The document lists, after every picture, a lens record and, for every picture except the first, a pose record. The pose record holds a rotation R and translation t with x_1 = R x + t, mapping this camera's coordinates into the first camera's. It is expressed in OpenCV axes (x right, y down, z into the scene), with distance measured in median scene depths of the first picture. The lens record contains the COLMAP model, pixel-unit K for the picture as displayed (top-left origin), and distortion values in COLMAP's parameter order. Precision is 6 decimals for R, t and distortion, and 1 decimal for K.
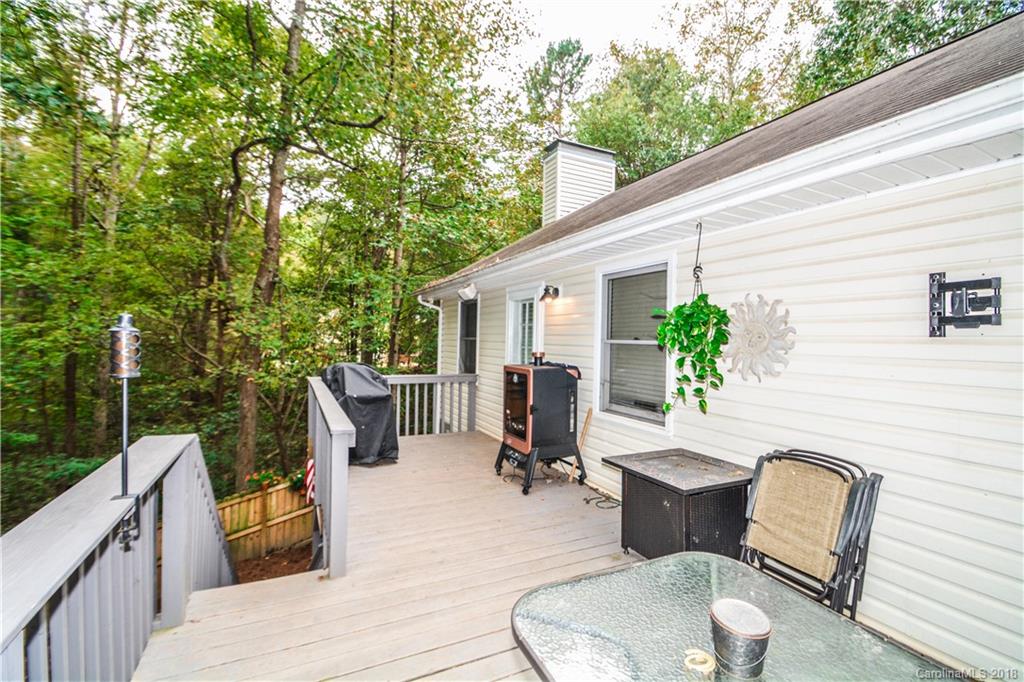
lens RADIAL K [[442.3, 0, 509.6], [0, 442.3, 343.4], [0, 0, 1]] dist [0.000431, -0.000562]
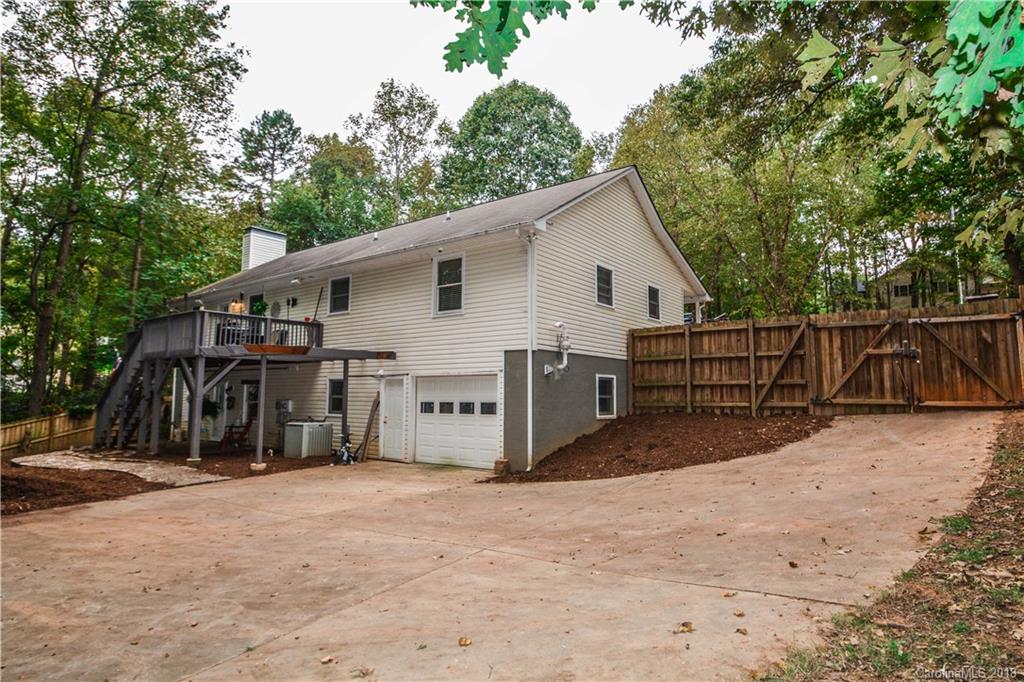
lens RADIAL K [[555.9, 0, 516.3], [0, 555.9, 344.3], [0, 0, 1]] dist [-0.015009, -0.001383]
pose [[0.883595, 0.020311, 0.467811, 0.007018], [0.022116, 0.996134, -0.085022, 0.121633], [-0.467730, 0.085472, 0.879729, -0.723640]]
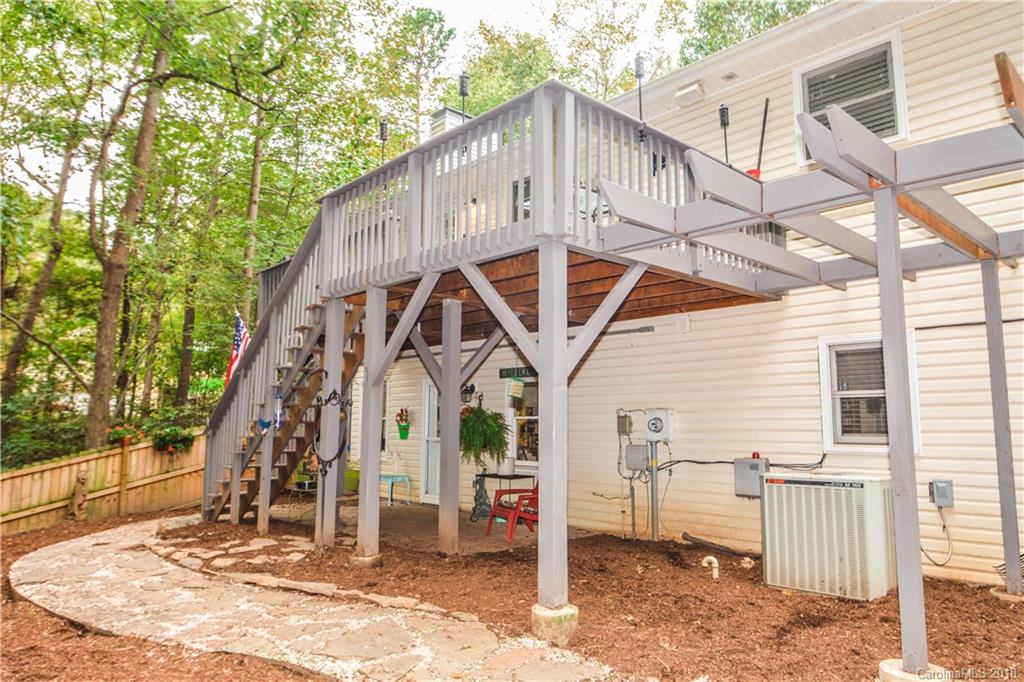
lens RADIAL K [[674.7, 0, 511.2], [0, 674.7, 334.9], [0, 0, 1]] dist [-0.024885, 0.000069]
pose [[0.958365, 0.015326, 0.285136, -0.086827], [0.023393, 0.990988, -0.131893, 0.132697], [-0.284588, 0.133072, 0.949369, -0.225629]]
